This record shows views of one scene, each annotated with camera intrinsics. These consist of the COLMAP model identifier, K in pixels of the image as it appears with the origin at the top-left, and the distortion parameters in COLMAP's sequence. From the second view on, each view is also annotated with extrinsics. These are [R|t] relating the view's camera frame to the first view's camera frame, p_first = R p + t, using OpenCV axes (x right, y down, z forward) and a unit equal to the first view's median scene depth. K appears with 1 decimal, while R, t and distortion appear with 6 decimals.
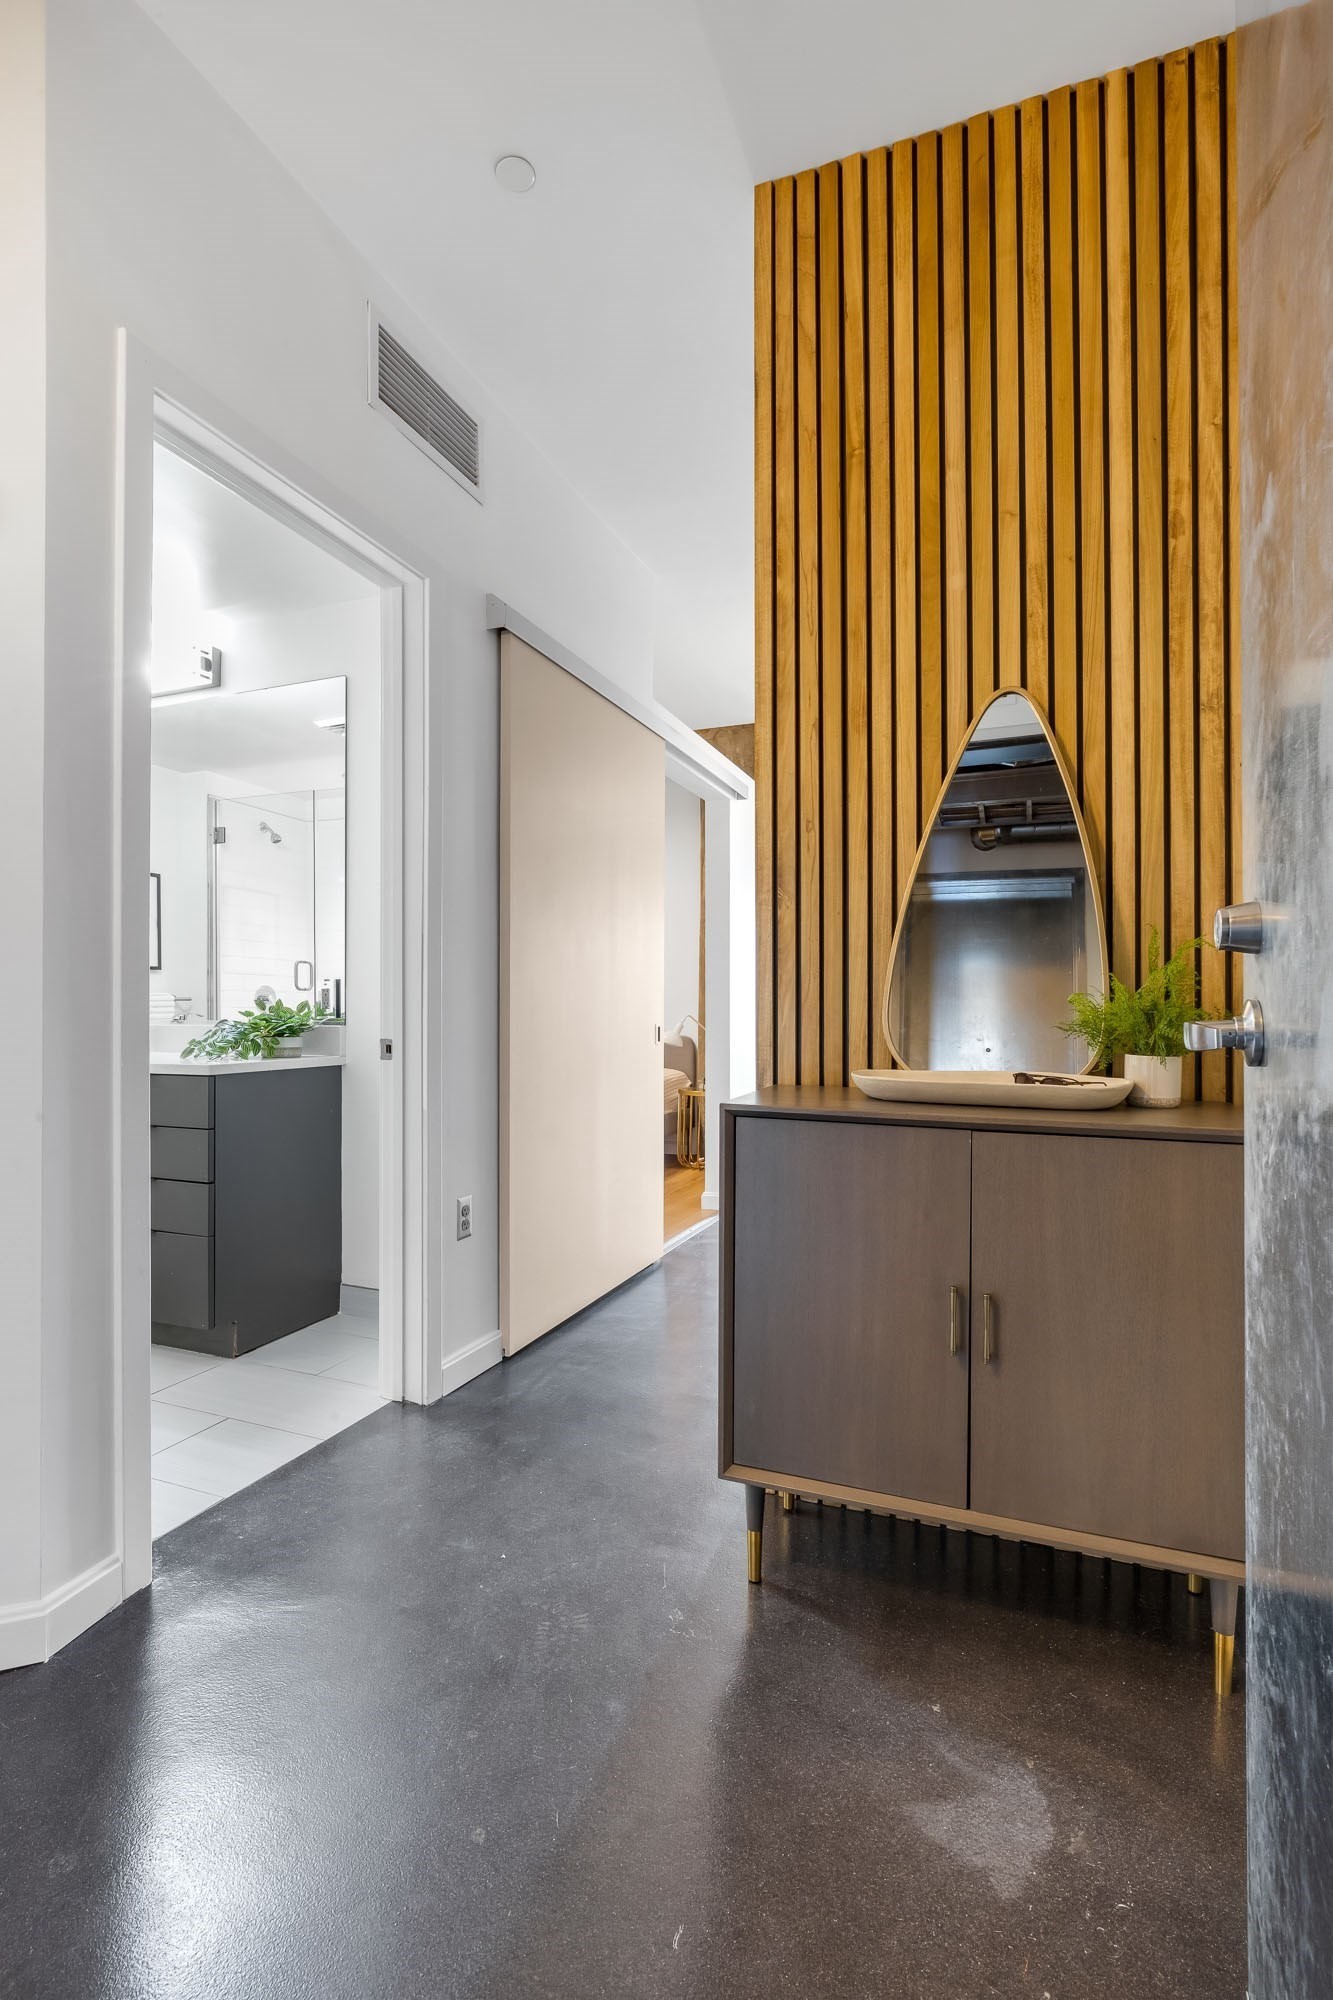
lens RADIAL K [[975.5, 0, 654.6], [0, 975.5, 1008.1], [0, 0, 1]] dist [-0.002664, -0.000106]
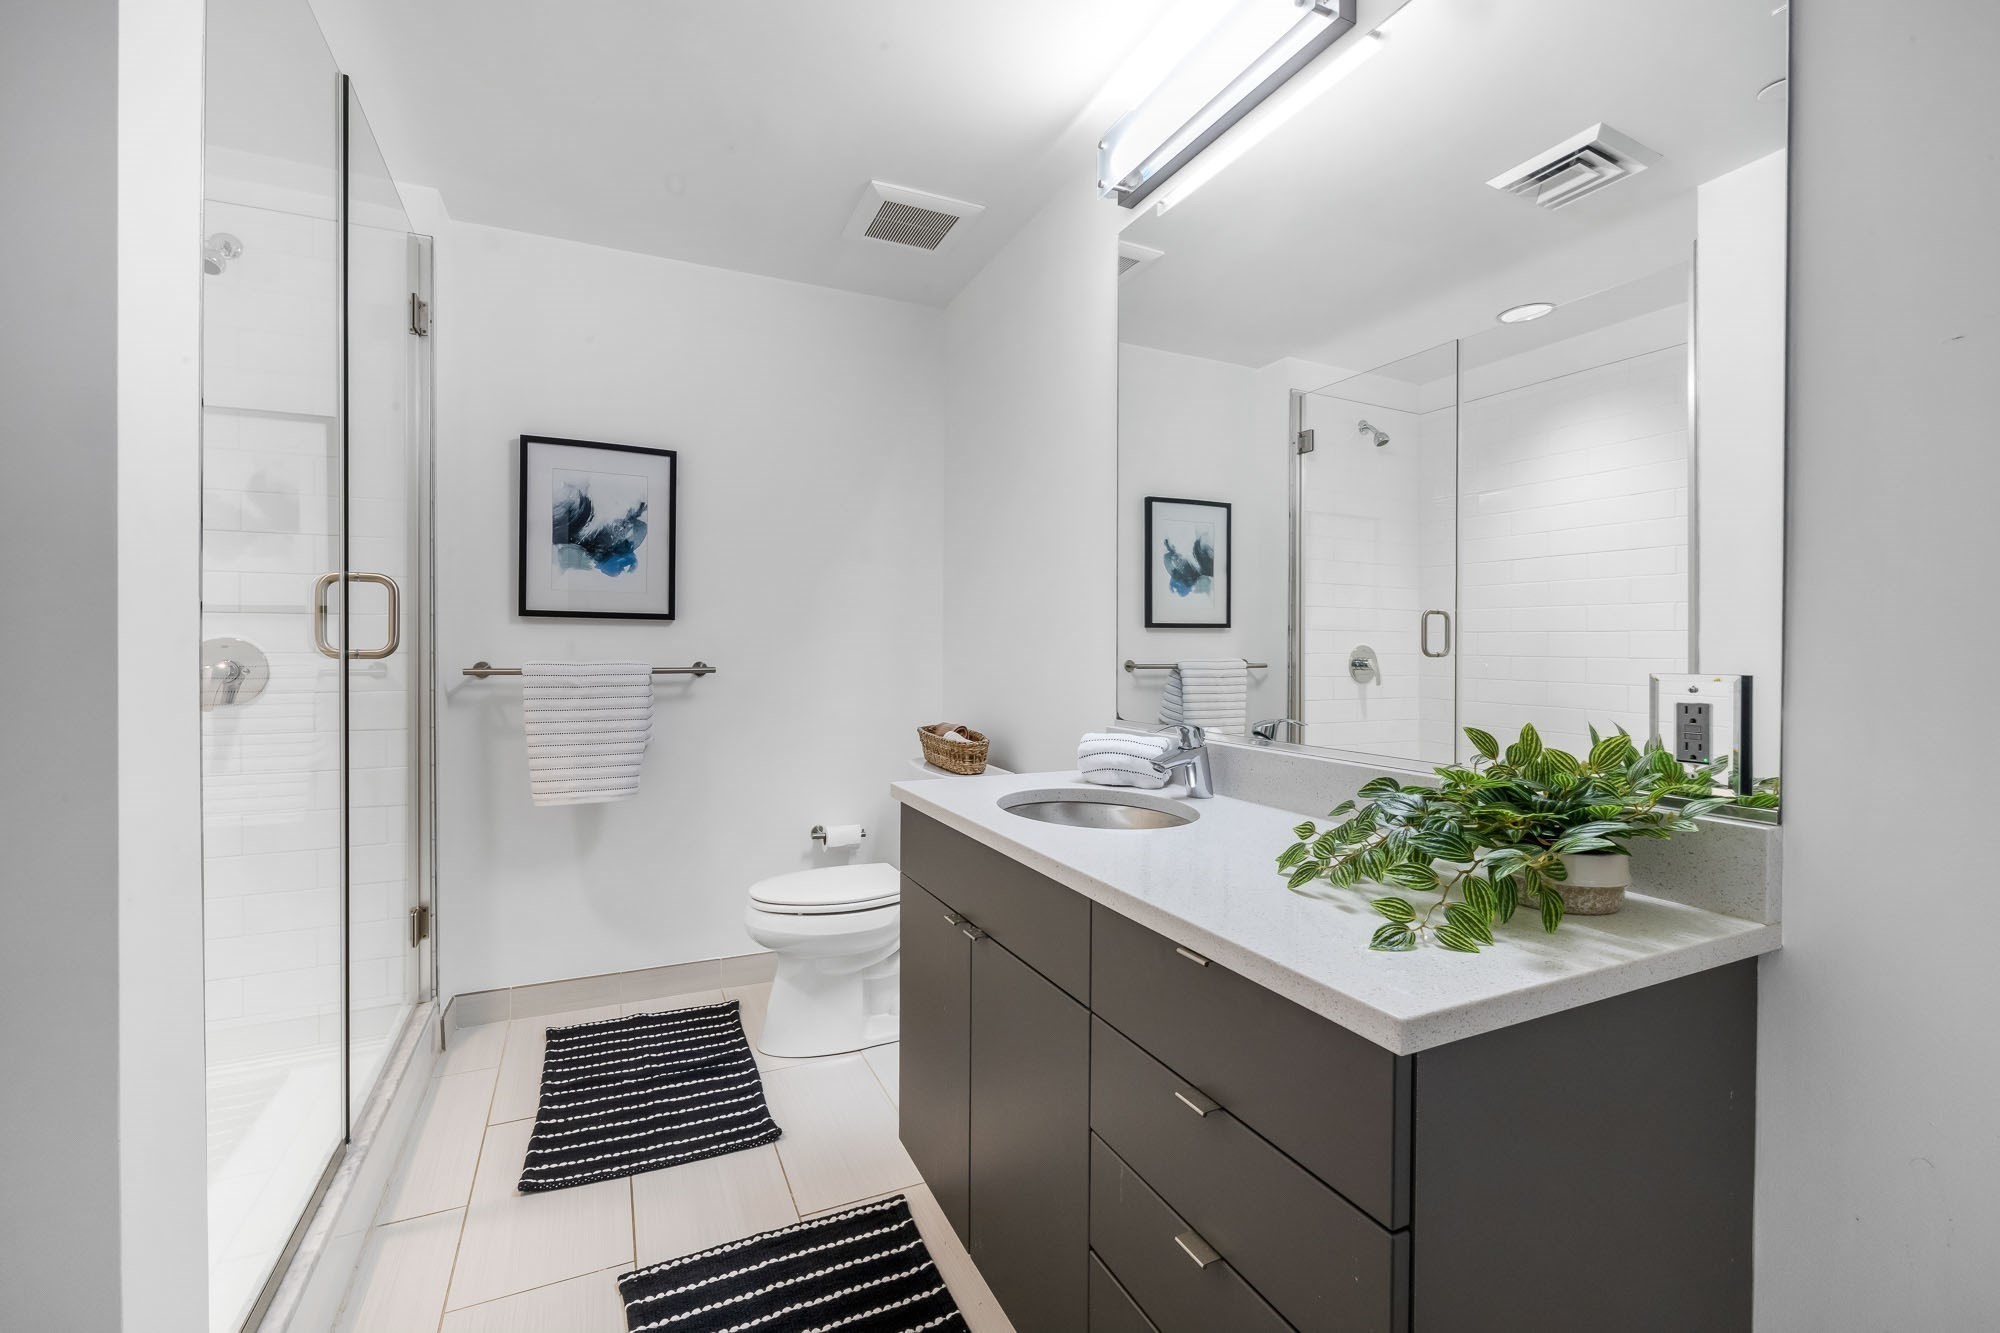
lens RADIAL K [[847.6, 0, 986.4], [0, 847.6, 658.7], [0, 0, 1]] dist [0.002546, 0.000142]
pose [[0.731708, 0.010042, -0.681544, -0.186126], [-0.002609, 0.999925, 0.011931, -0.021453], [0.681613, -0.006952, 0.731680, 0.369145]]
